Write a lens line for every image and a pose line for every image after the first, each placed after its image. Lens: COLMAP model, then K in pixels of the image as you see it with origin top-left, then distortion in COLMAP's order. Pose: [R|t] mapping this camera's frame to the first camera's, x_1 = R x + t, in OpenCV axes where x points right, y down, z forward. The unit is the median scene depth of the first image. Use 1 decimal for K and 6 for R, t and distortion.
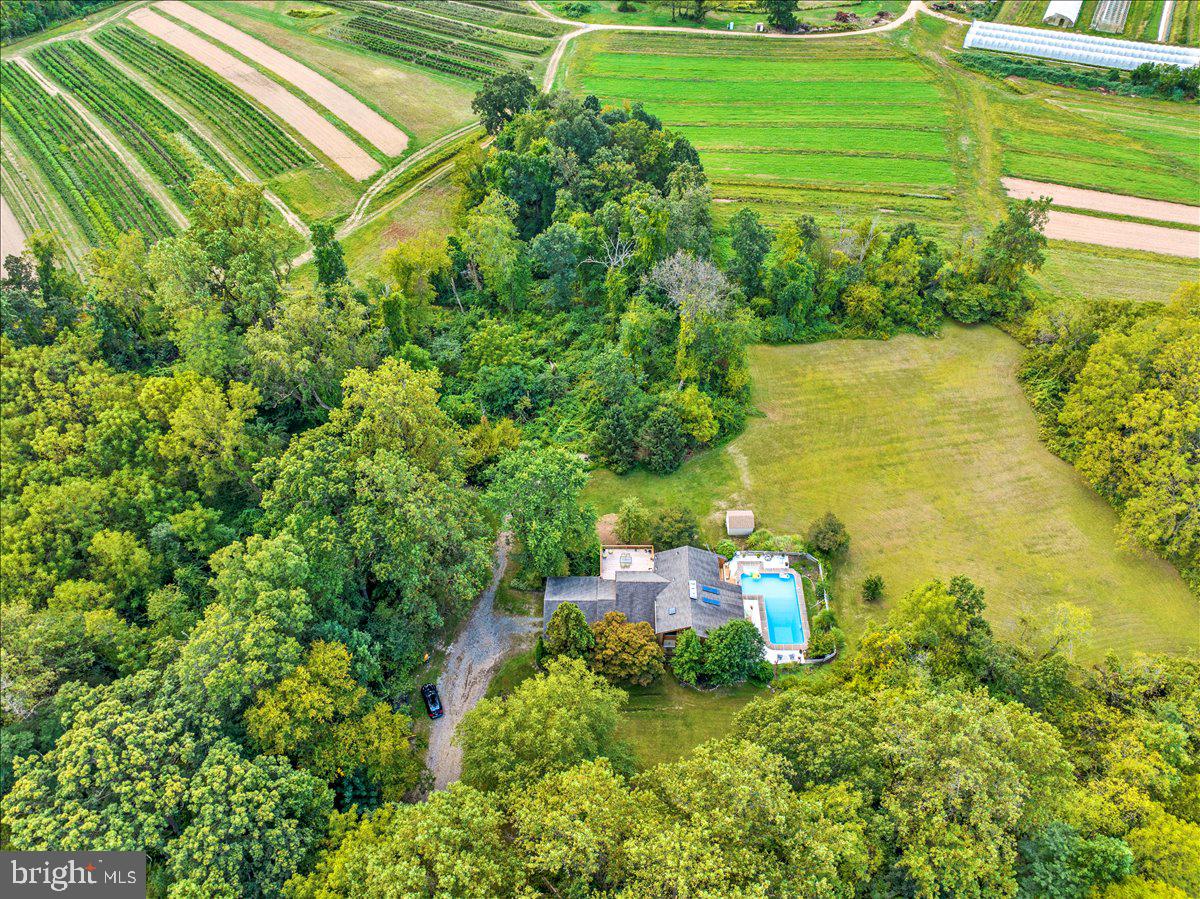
lens RADIAL K [[844.3, 0, 598.6], [0, 844.3, 449.8], [0, 0, 1]] dist [-0.030776, 0.000357]
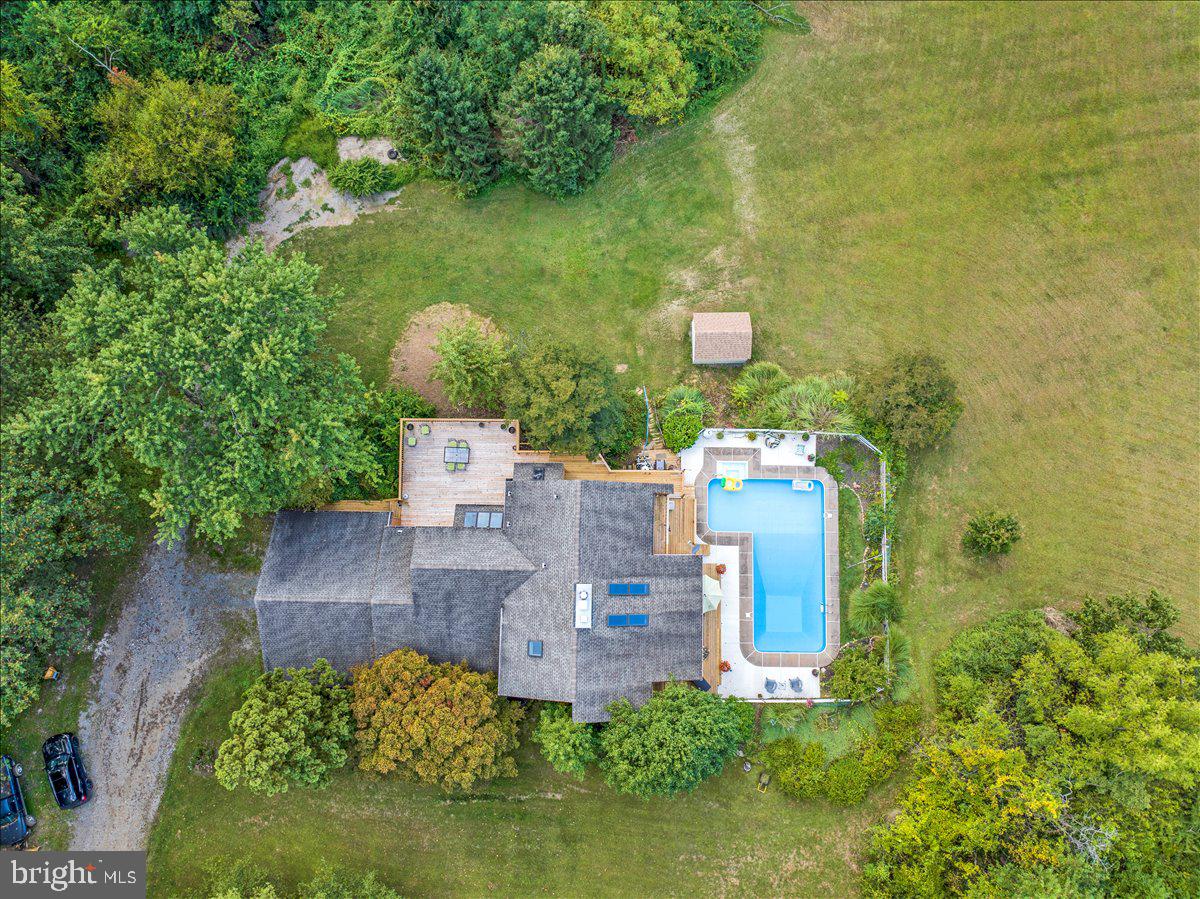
lens RADIAL K [[844.3, 0, 604.7], [0, 844.3, 450.6], [0, 0, 1]] dist [-0.030776, 0.000357]
pose [[0.999980, -0.000403, 0.006235, 0.107048], [-0.003179, 0.826239, 0.563311, -0.125094], [-0.005379, -0.563320, 0.826222, 0.618416]]
